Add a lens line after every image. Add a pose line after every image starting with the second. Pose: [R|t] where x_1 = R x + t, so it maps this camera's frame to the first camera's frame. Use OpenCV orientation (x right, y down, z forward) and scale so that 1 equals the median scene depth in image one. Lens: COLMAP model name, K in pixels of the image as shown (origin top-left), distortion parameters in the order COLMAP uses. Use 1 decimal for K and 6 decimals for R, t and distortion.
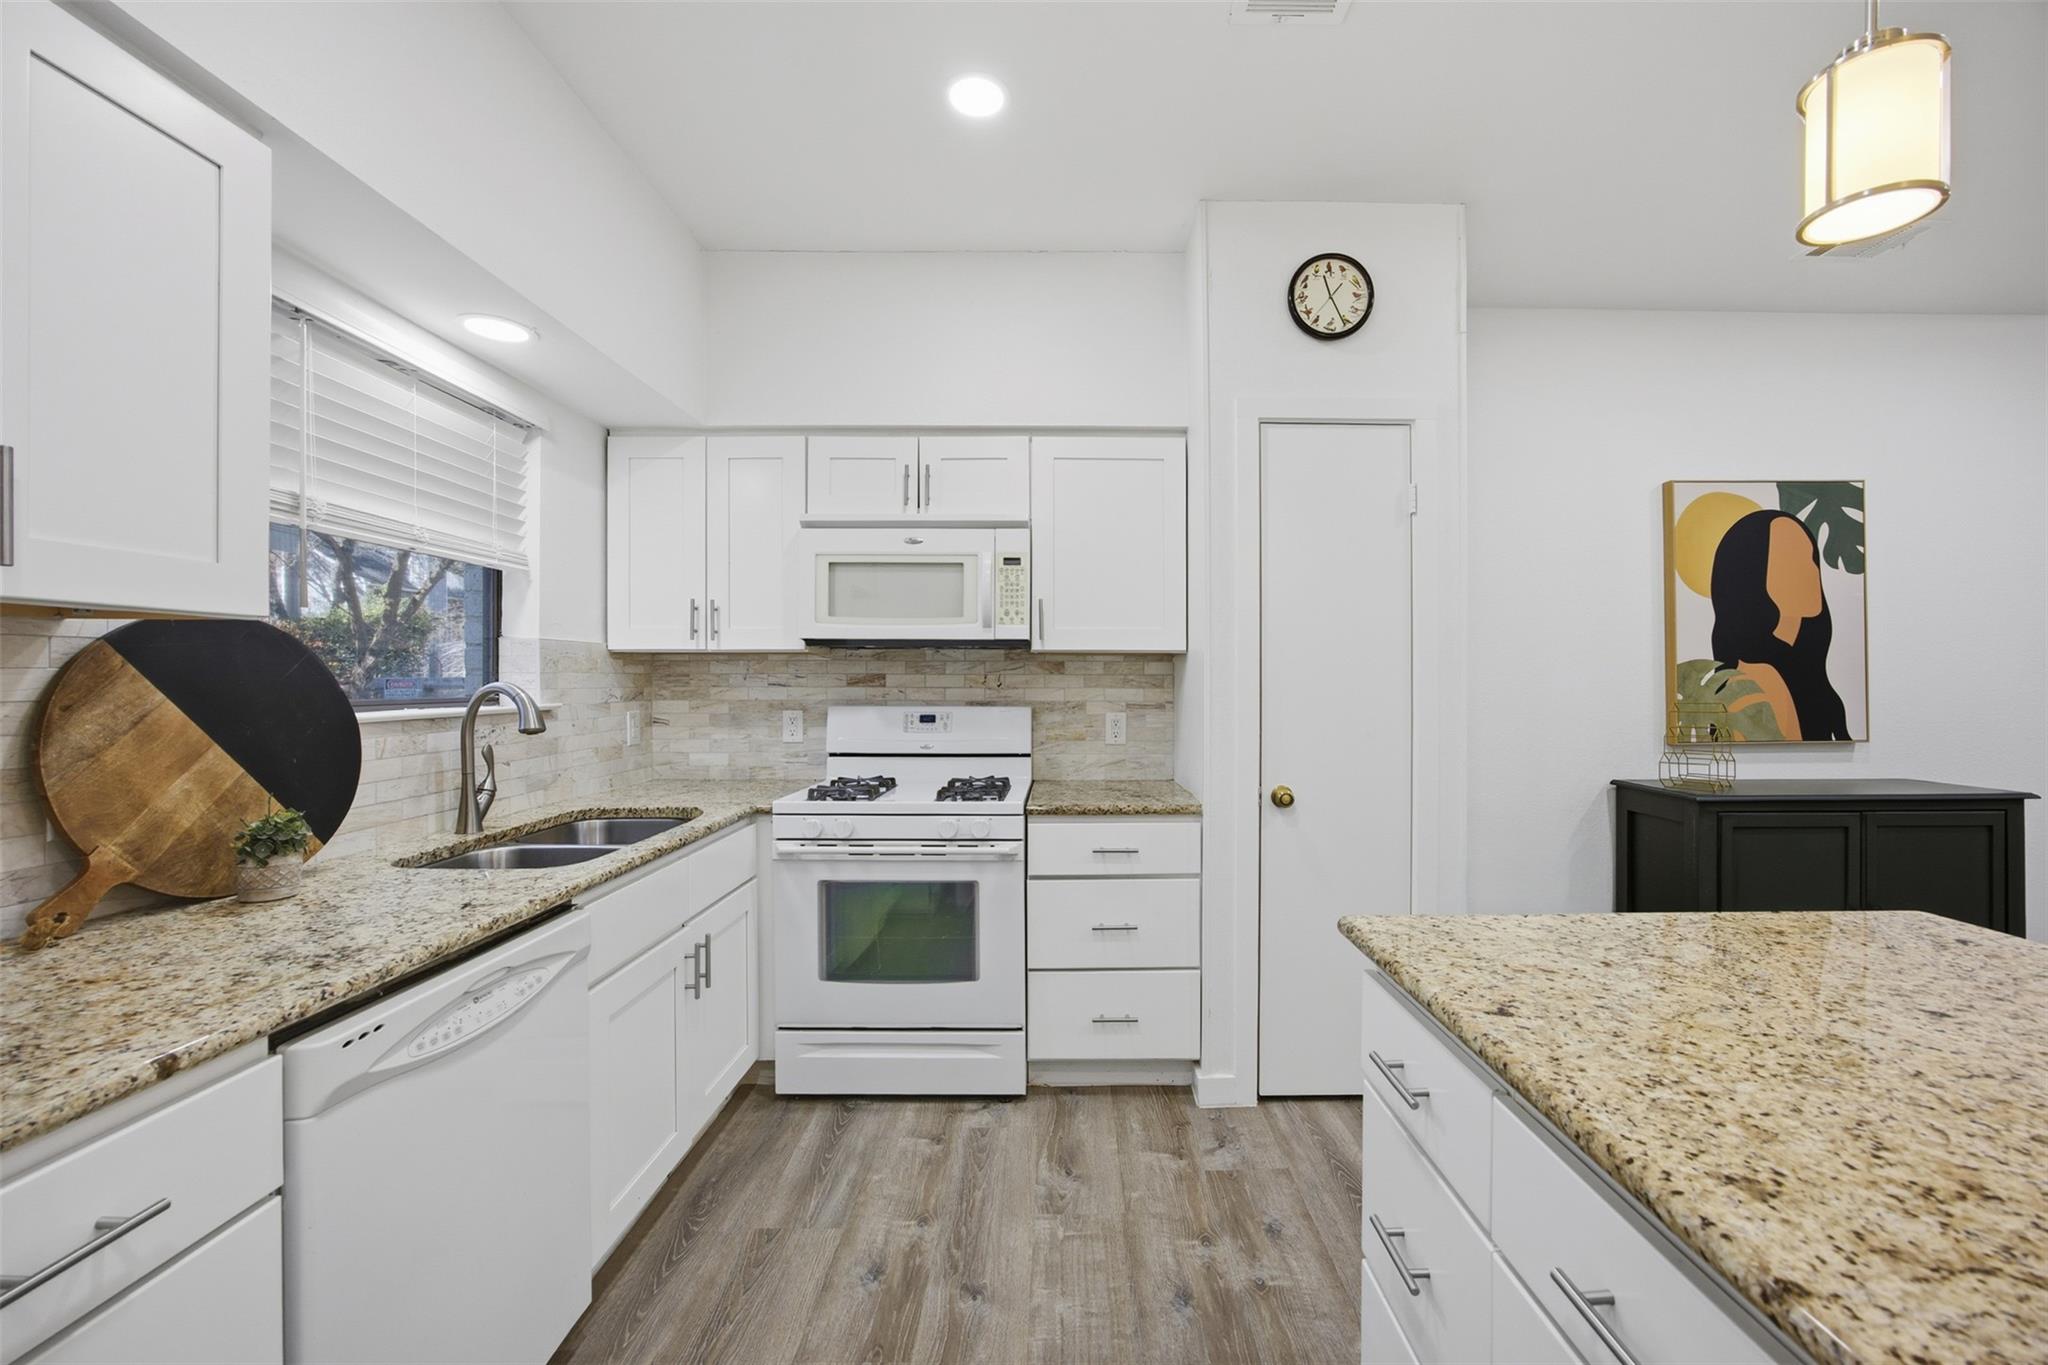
lens RADIAL K [[818.4, 0, 1075.4], [0, 818.4, 677.1], [0, 0, 1]] dist [-0.021406, 0.000455]
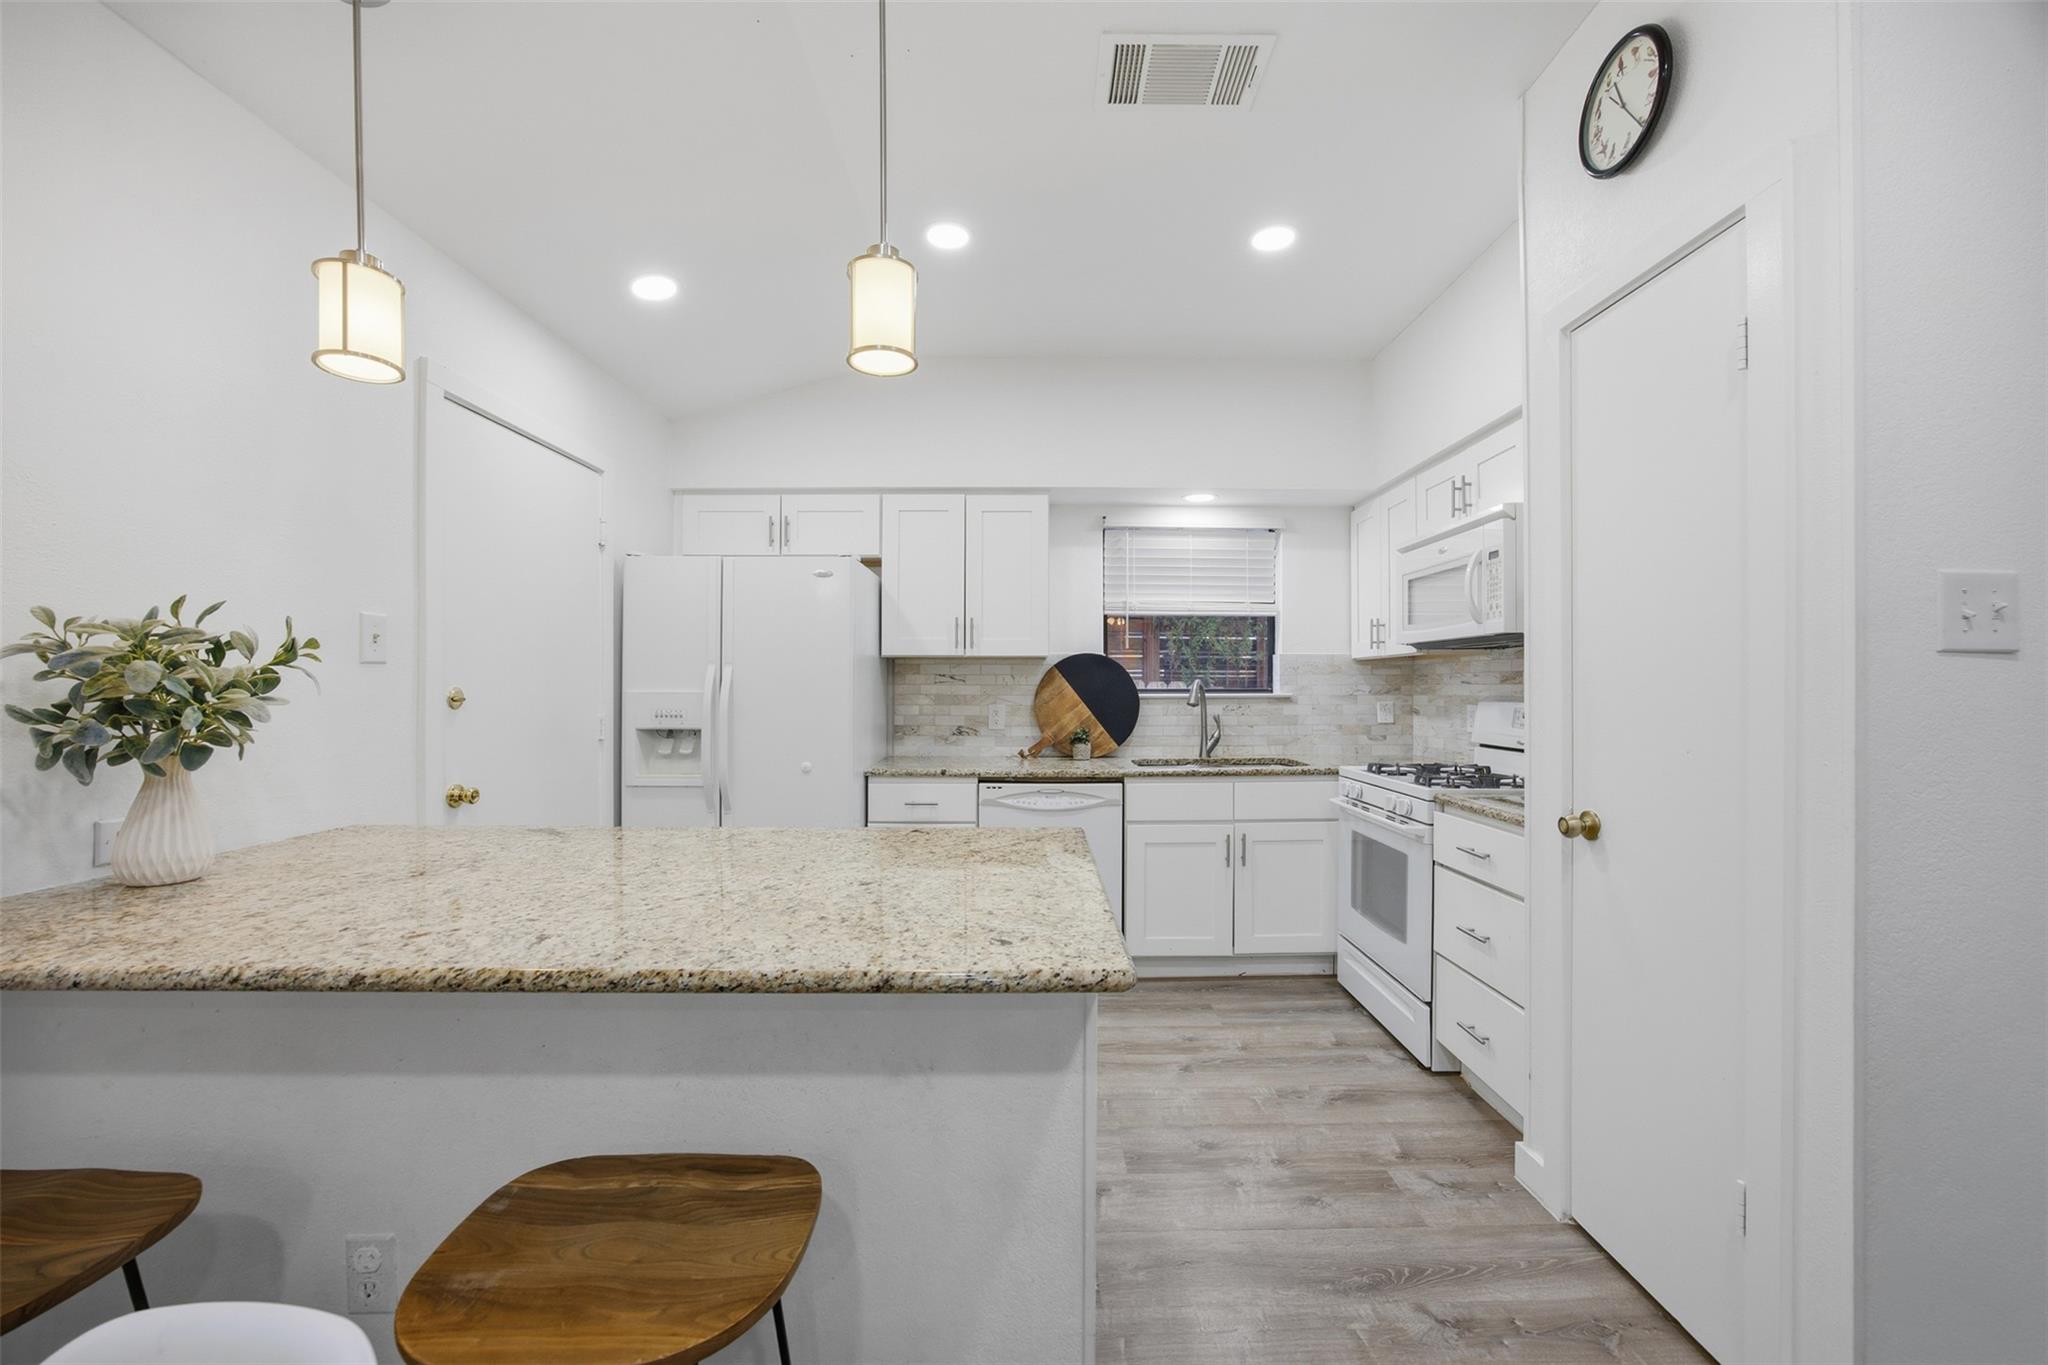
lens RADIAL K [[804.4, 0, 1045.3], [0, 804.4, 691.4], [0, 0, 1]] dist [-0.015623, 0.000990]
pose [[-0.004165, 0.004450, -0.999981, 1.097110], [0.000866, 0.999990, 0.004446, 0.022916], [0.999991, -0.000848, -0.004169, 0.575111]]
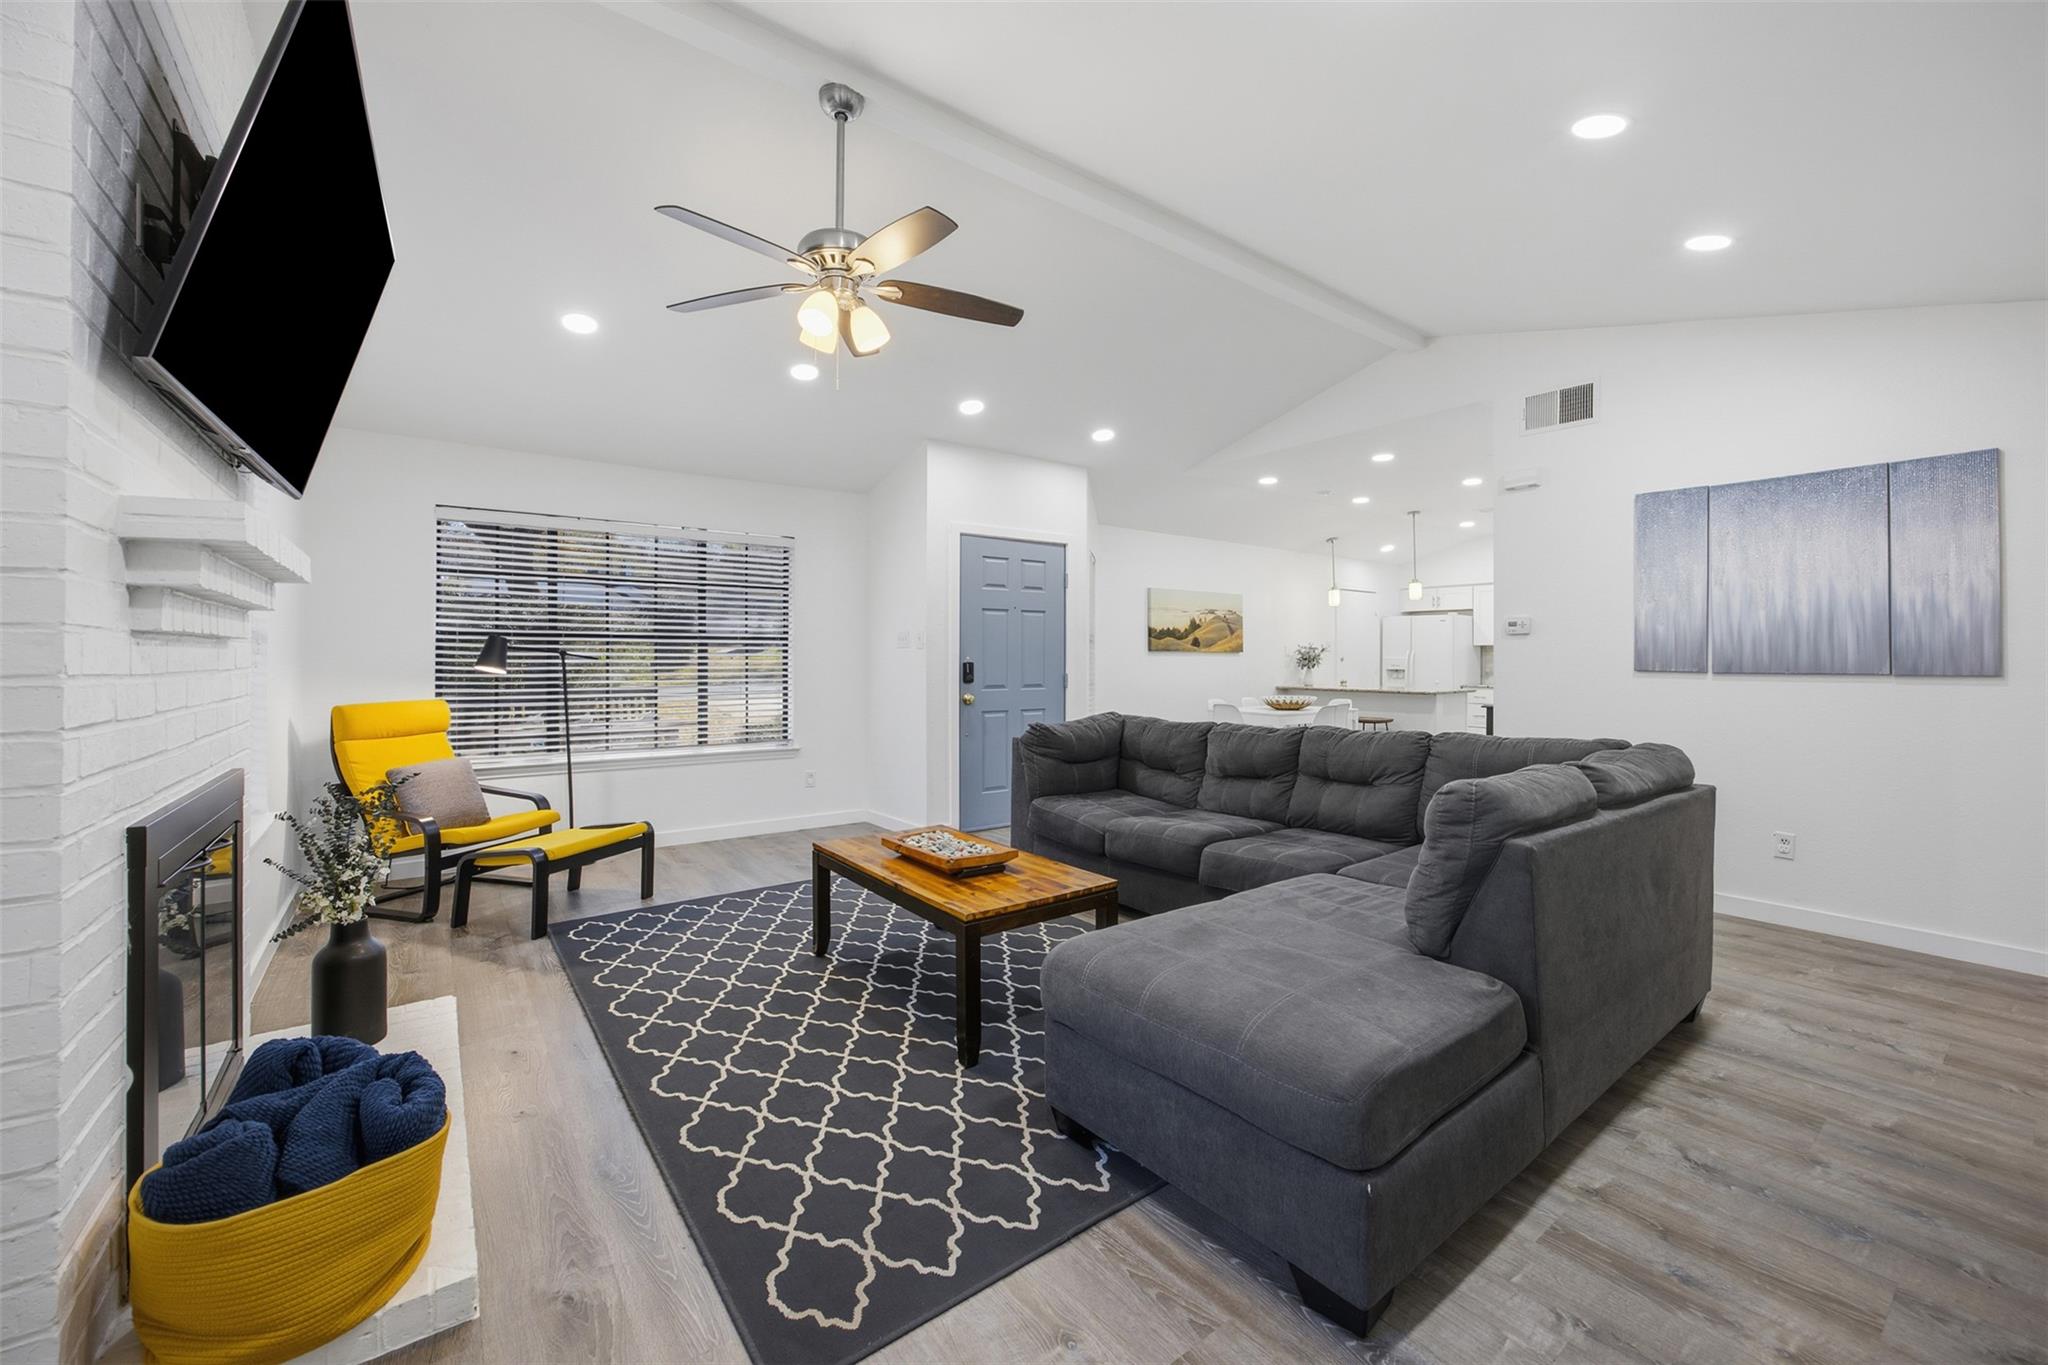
lens RADIAL K [[804.4, 0, 1062.4], [0, 804.4, 655.7], [0, 0, 1]] dist [-0.015623, 0.000990]
pose [[-0.793994, -0.004330, -0.607910, 4.067190], [-0.003044, 0.999990, -0.003147, 0.038826], [0.607918, -0.000648, -0.794000, 2.439319]]
